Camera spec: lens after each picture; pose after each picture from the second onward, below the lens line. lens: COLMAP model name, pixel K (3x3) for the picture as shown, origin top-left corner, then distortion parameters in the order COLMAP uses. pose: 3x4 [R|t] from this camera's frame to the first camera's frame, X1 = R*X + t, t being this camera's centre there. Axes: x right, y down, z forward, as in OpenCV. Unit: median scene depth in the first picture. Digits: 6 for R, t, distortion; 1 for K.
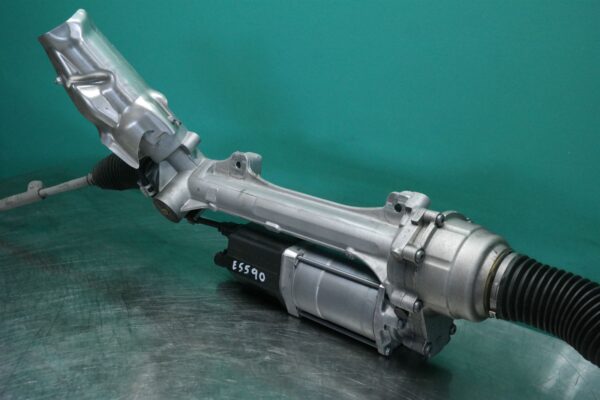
lens RADIAL K [[706.0, 0, 300.0], [0, 706.0, 200.0], [0, 0, 1]] dist [-0.019625, -0.027001]
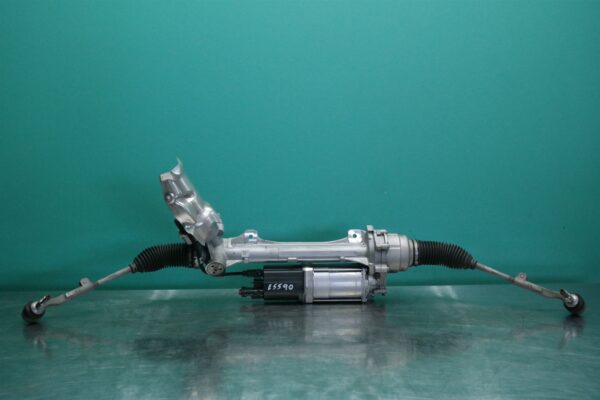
lens RADIAL K [[706.0, 0, 300.0], [0, 706.0, 200.0], [0, 0, 1]] dist [-0.019625, -0.027001]
pose [[0.736011, -0.075093, 0.672792, -1.307155], [0.221876, 0.965693, -0.134939, 0.143736], [-0.639578, 0.248593, 0.727421, -0.474716]]
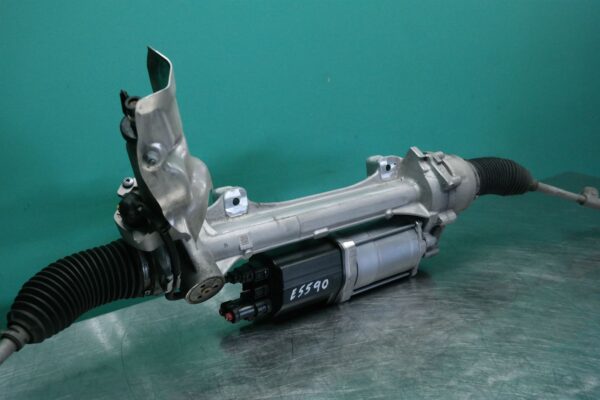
lens RADIAL K [[706.0, 0, 300.0], [0, 706.0, 200.0], [0, 0, 1]] dist [-0.019625, -0.027001]
pose [[0.159269, -0.326430, 0.931706, -0.961636], [0.283391, 0.919152, 0.273587, -0.289079], [-0.945686, 0.220463, 0.238900, 0.760592]]
